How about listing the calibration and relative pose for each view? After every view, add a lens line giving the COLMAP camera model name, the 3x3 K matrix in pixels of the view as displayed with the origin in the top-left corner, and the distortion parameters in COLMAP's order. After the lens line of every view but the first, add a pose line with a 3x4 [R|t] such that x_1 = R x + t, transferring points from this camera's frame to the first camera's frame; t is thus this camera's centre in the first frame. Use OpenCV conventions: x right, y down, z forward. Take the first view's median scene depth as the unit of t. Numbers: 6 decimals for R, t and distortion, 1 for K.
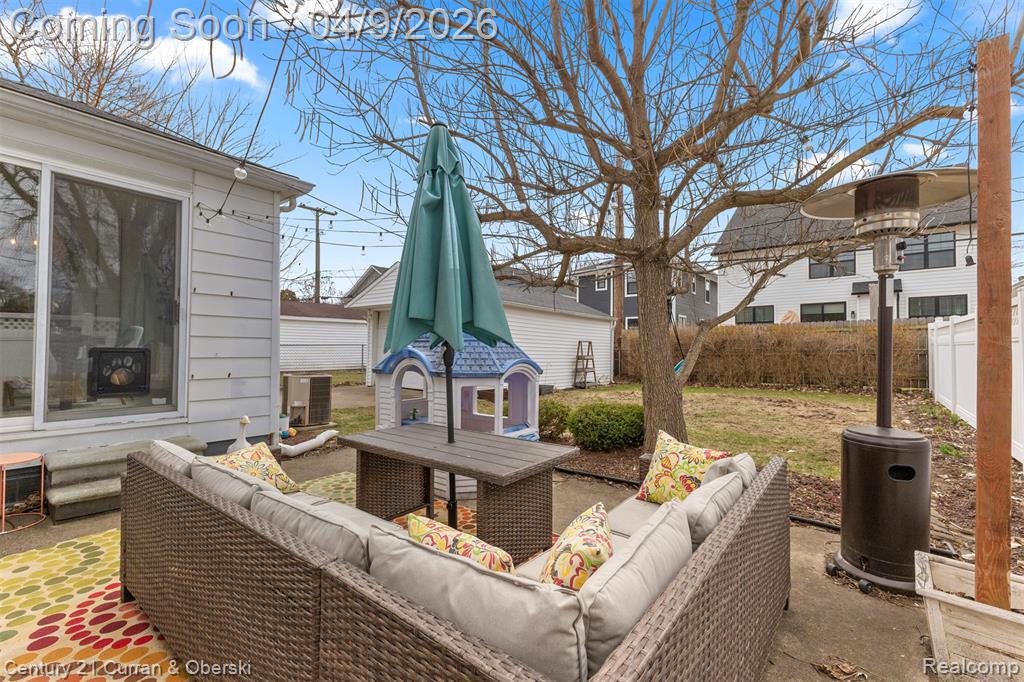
lens RADIAL K [[439.8, 0, 516.2], [0, 439.8, 337.0], [0, 0, 1]] dist [0.000274, -0.000204]
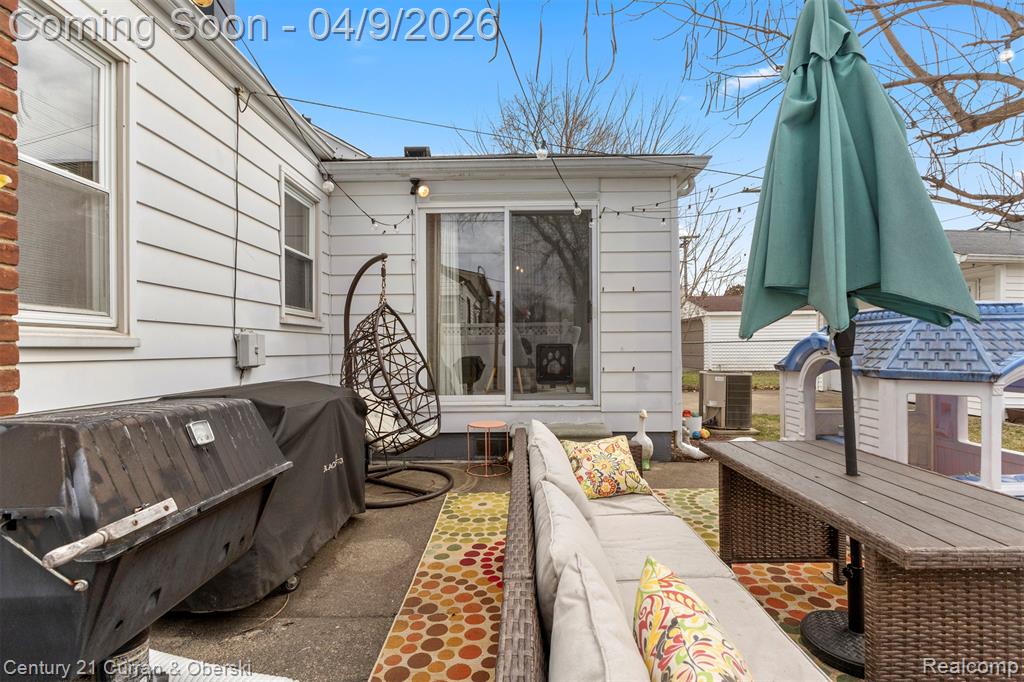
lens RADIAL K [[475.4, 0, 514.9], [0, 475.4, 347.5], [0, 0, 1]] dist [-0.003473, 0.000188]
pose [[0.599047, -0.013332, -0.800603, 0.081895], [0.033681, 0.999396, 0.008560, 0.021145], [0.800005, -0.032093, 0.599134, 0.137048]]
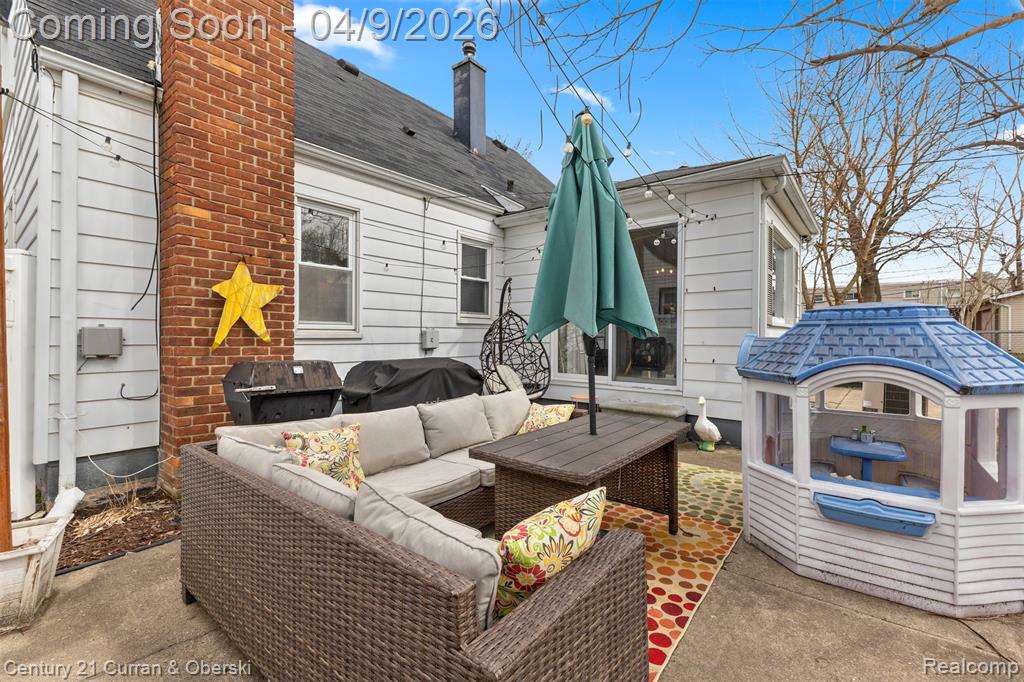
lens RADIAL K [[439.8, 0, 516.2], [0, 439.8, 337.0], [0, 0, 1]] dist [0.000274, -0.000204]
pose [[-0.018556, -0.000356, -0.999828, 0.576675], [0.021785, 0.999762, -0.000761, 0.016623], [0.999590, -0.021795, -0.018544, 0.599006]]
